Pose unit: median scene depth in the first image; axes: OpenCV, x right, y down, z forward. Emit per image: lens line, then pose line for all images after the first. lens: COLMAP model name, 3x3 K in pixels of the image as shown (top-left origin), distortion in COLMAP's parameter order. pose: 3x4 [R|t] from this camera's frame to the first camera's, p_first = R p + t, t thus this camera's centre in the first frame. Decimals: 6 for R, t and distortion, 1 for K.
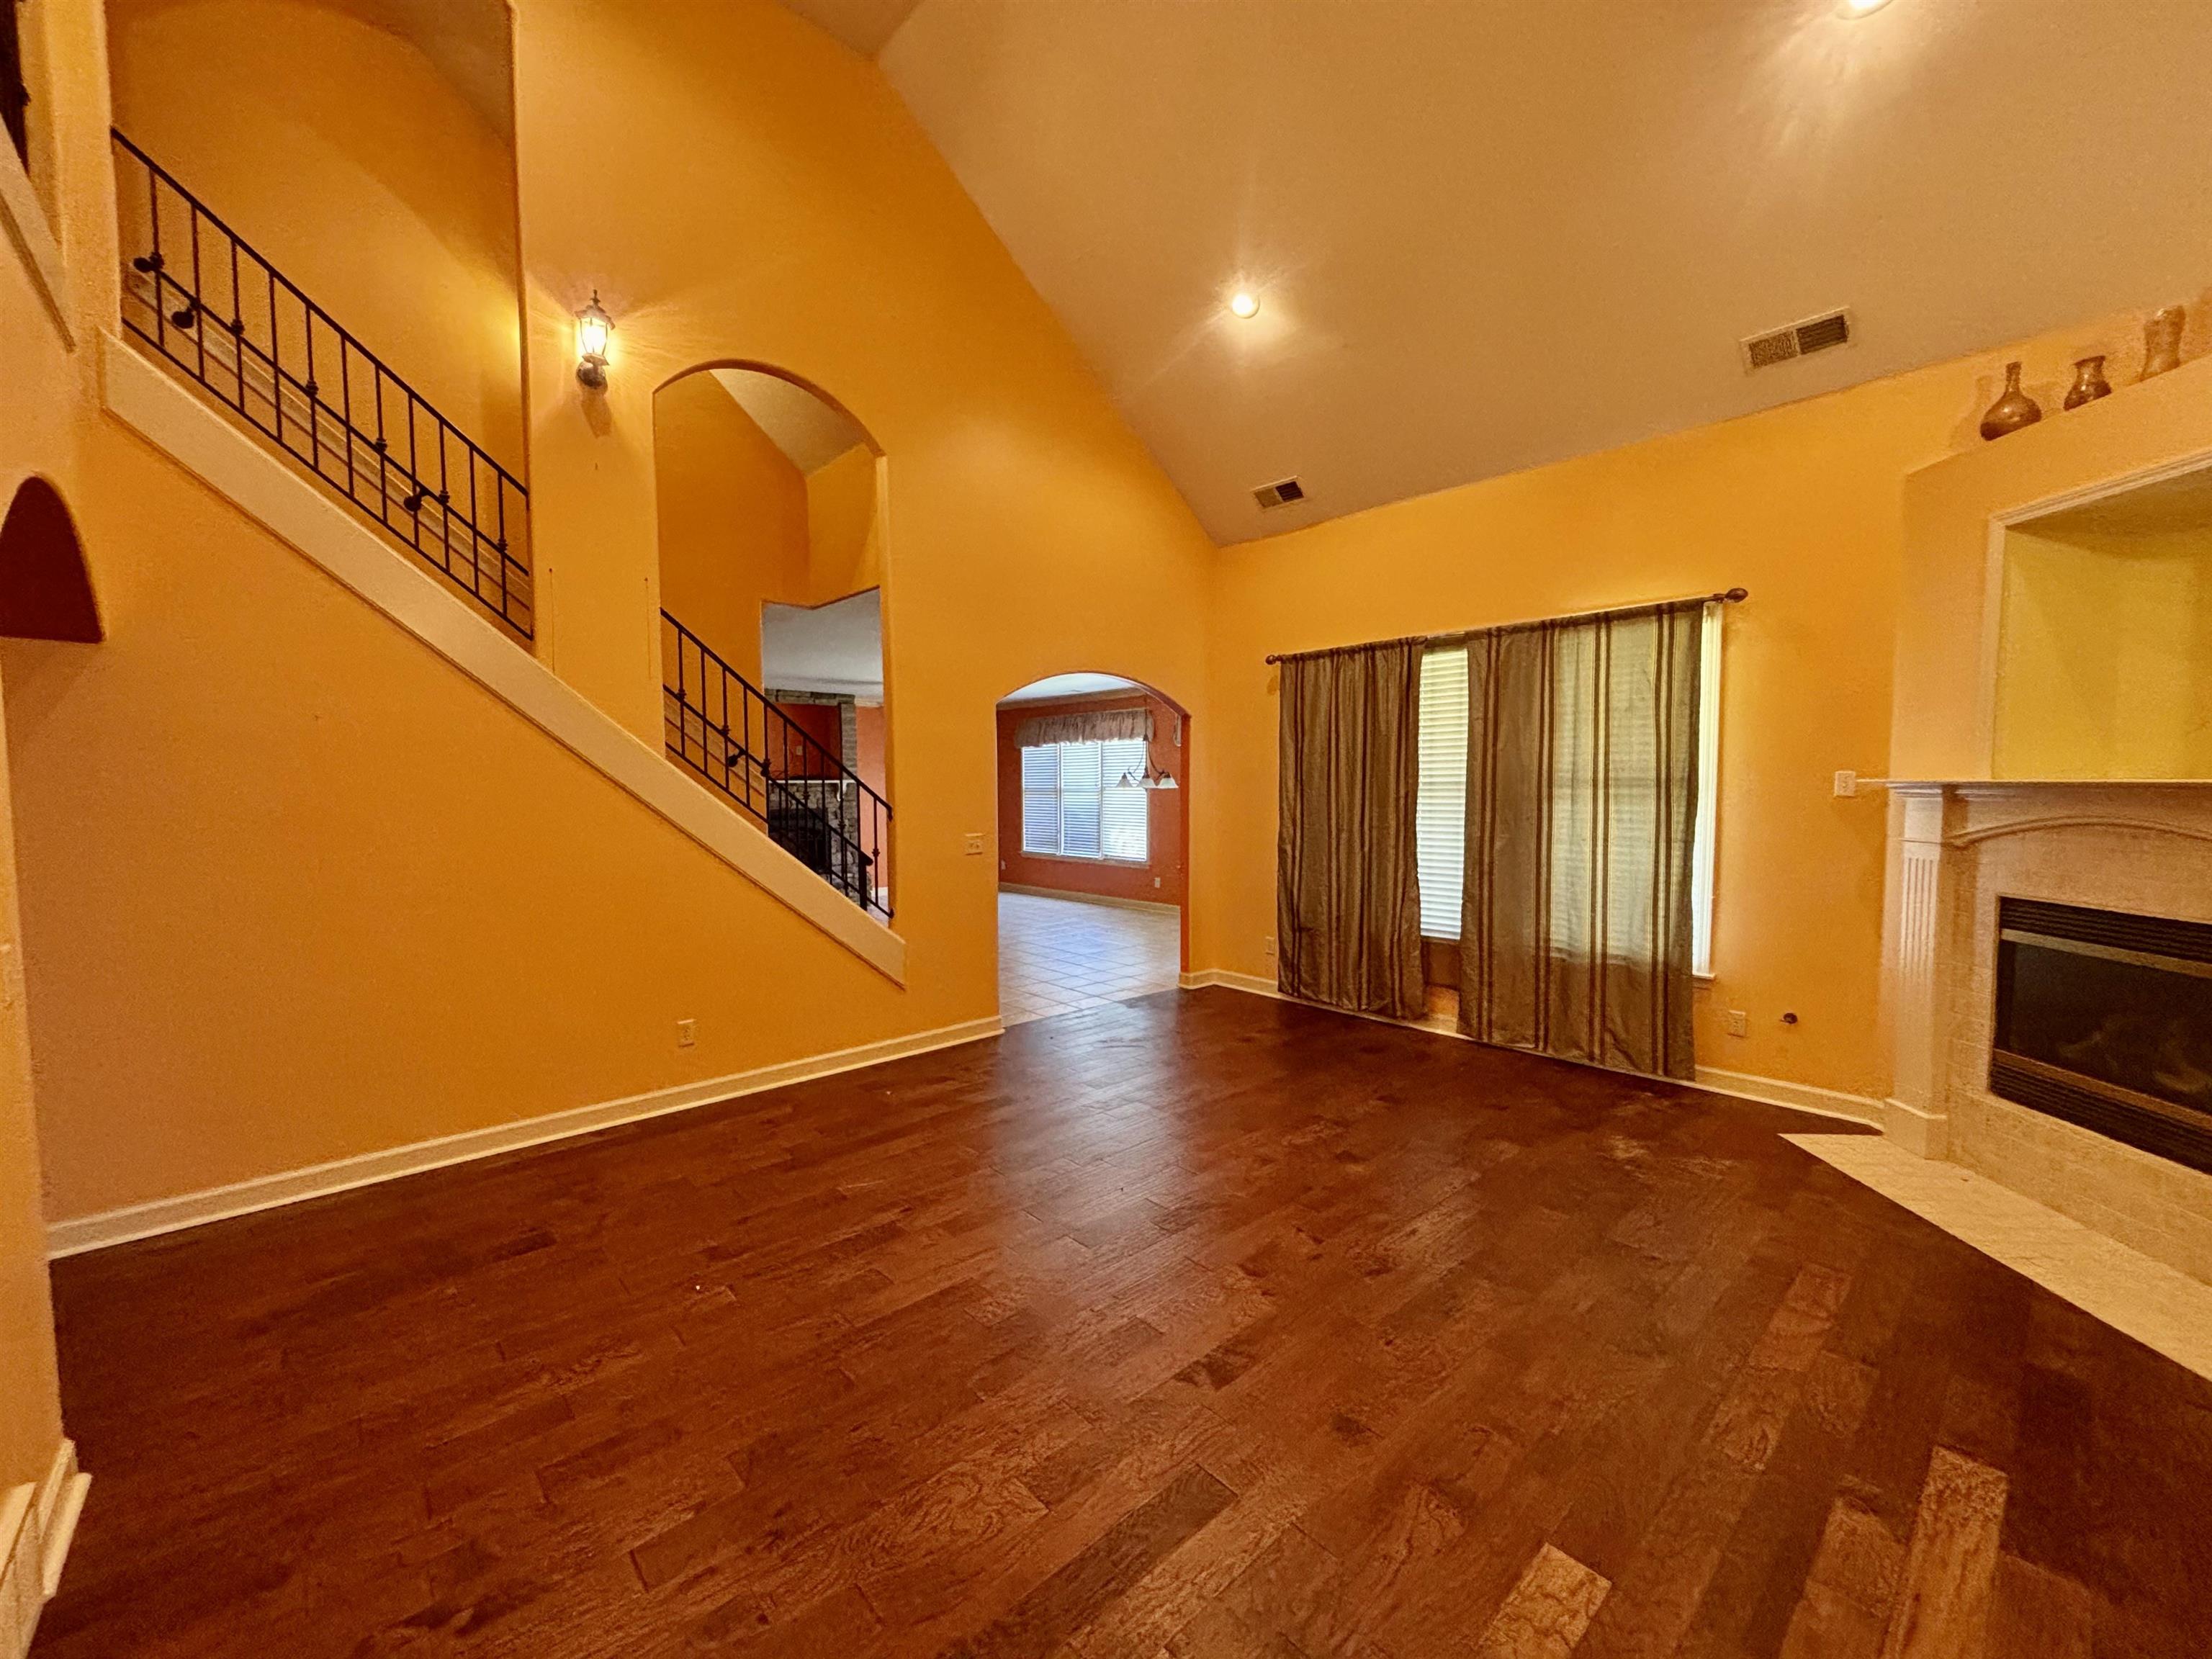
lens RADIAL K [[897.8, 0, 1114.2], [0, 897.8, 832.1], [0, 0, 1]] dist [-0.001544, -0.000140]
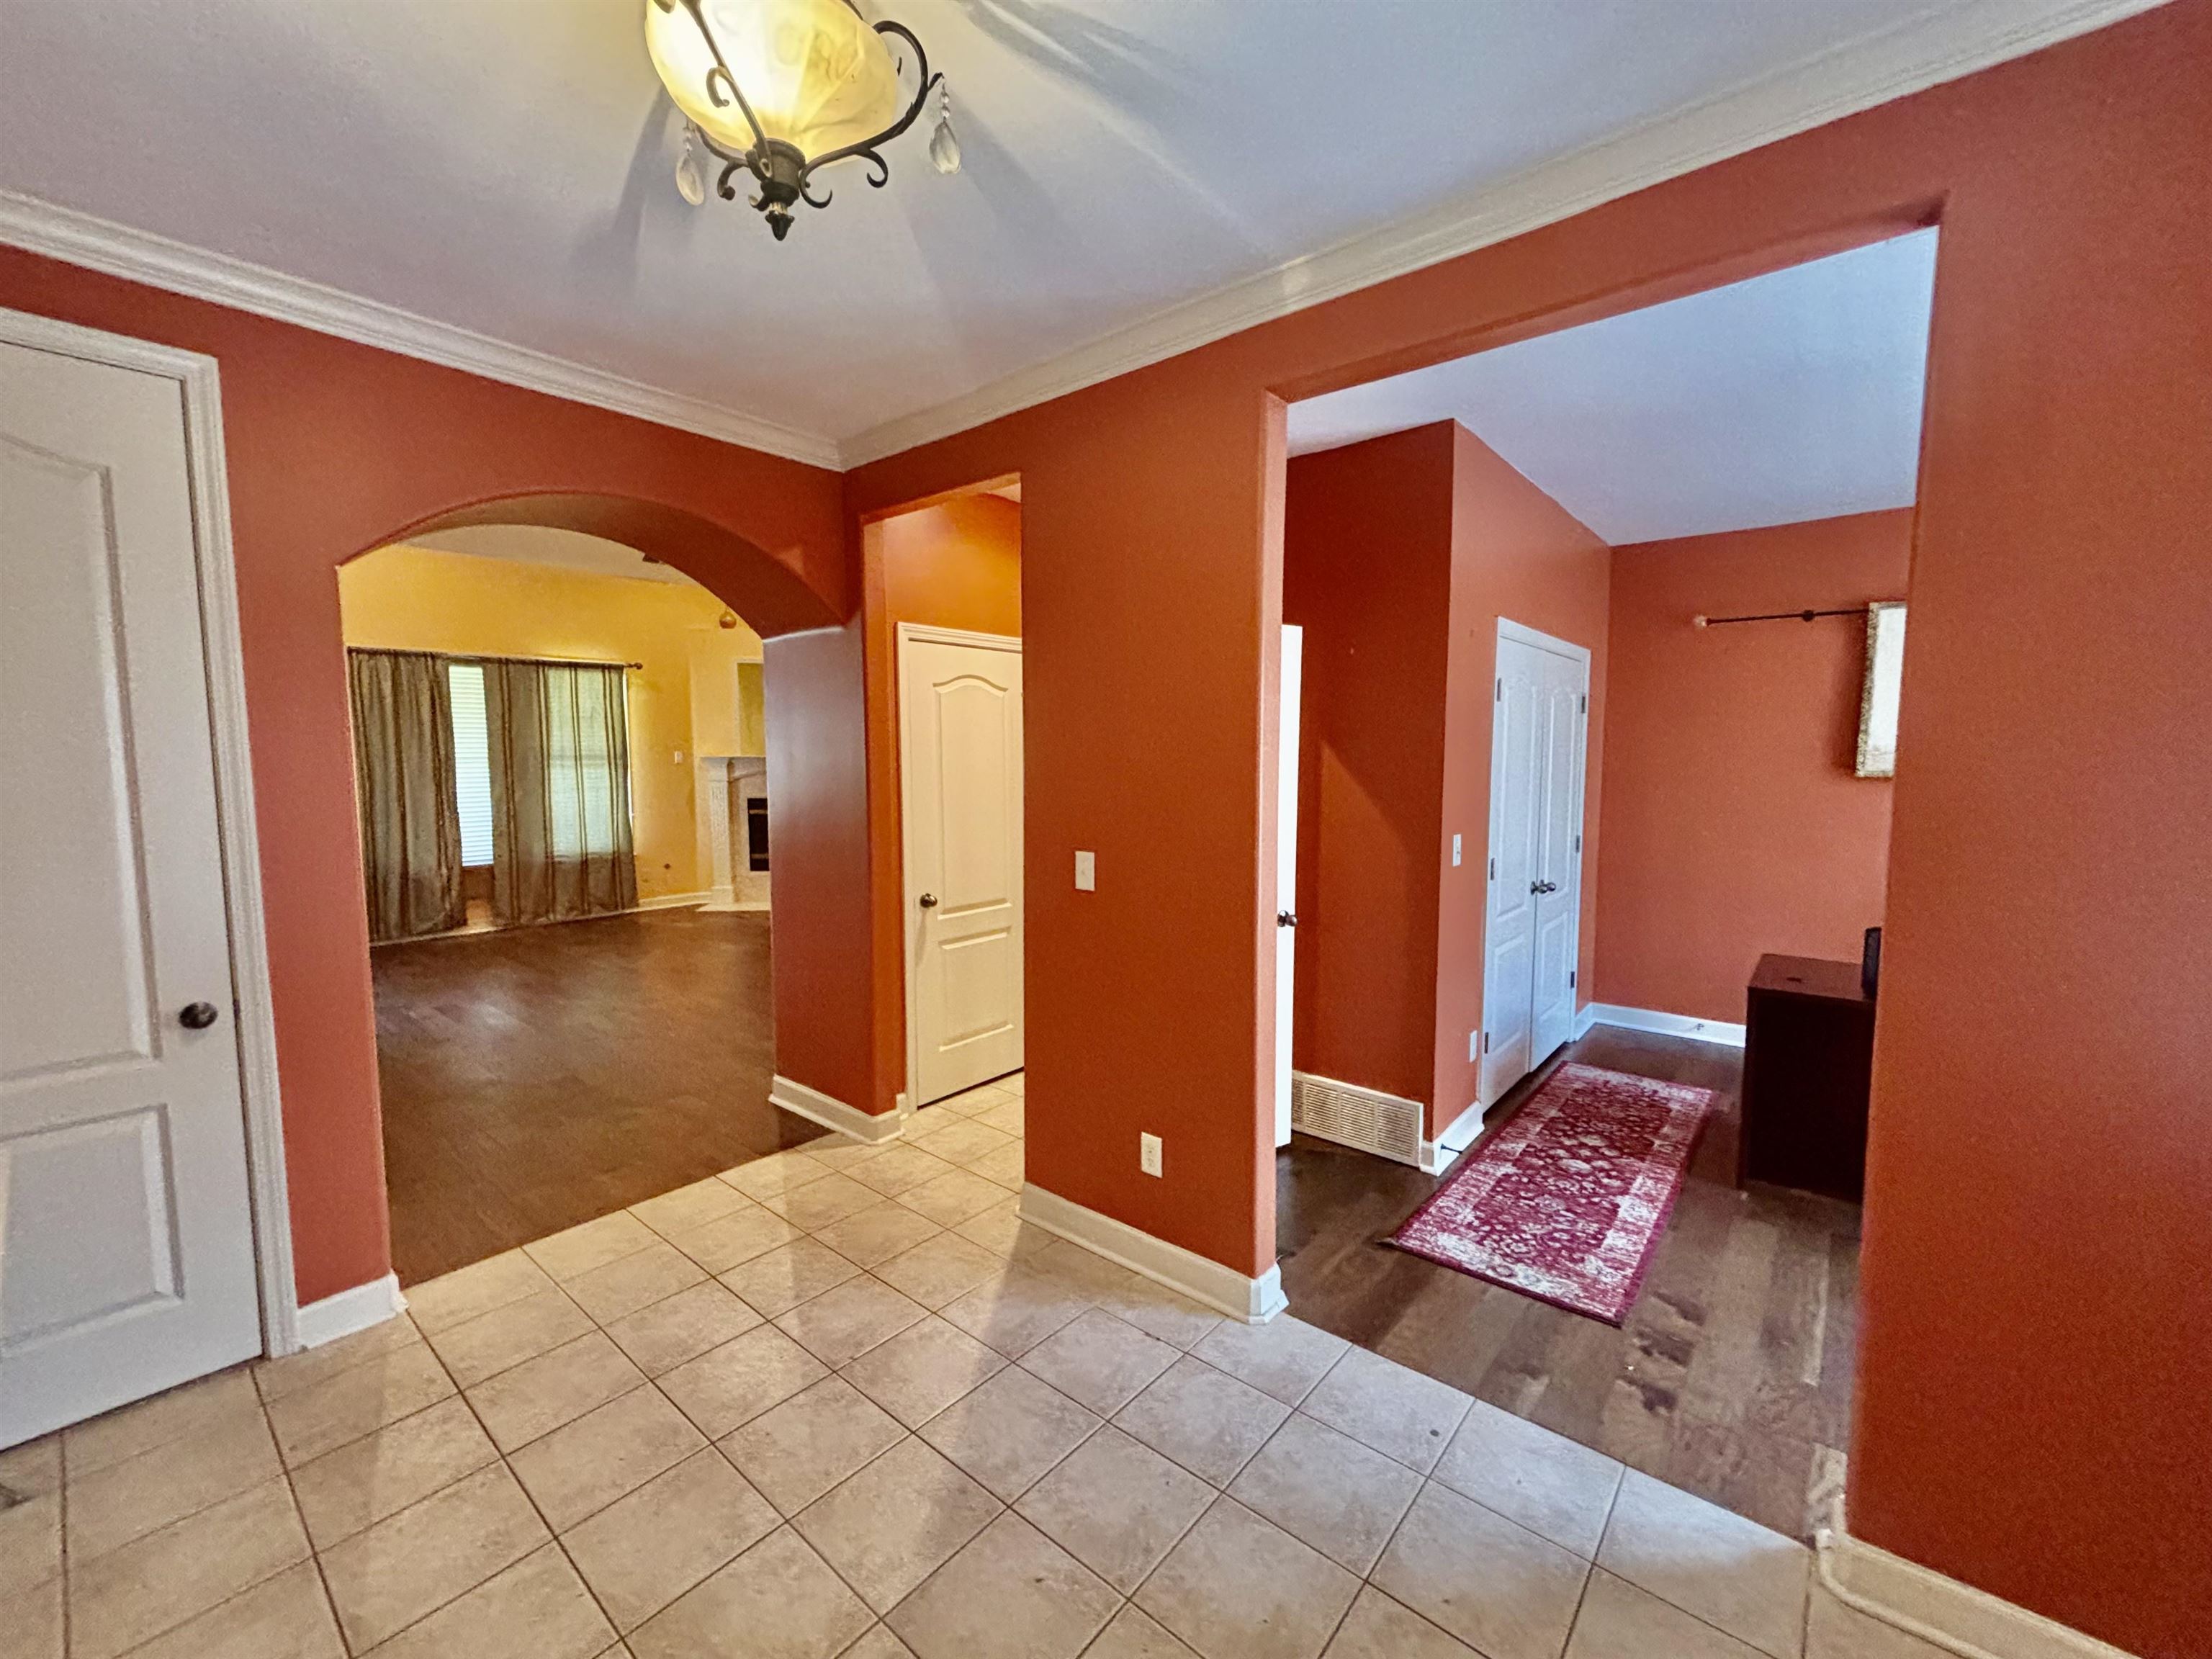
lens RADIAL K [[897.8, 0, 1105.5], [0, 897.8, 827.8], [0, 0, 1]] dist [-0.001544, -0.000140]
pose [[-0.126097, -0.083880, 0.988465, -1.265306], [0.051800, 0.994503, 0.091000, -0.022575], [-0.990665, 0.062678, -0.121059, 0.177116]]
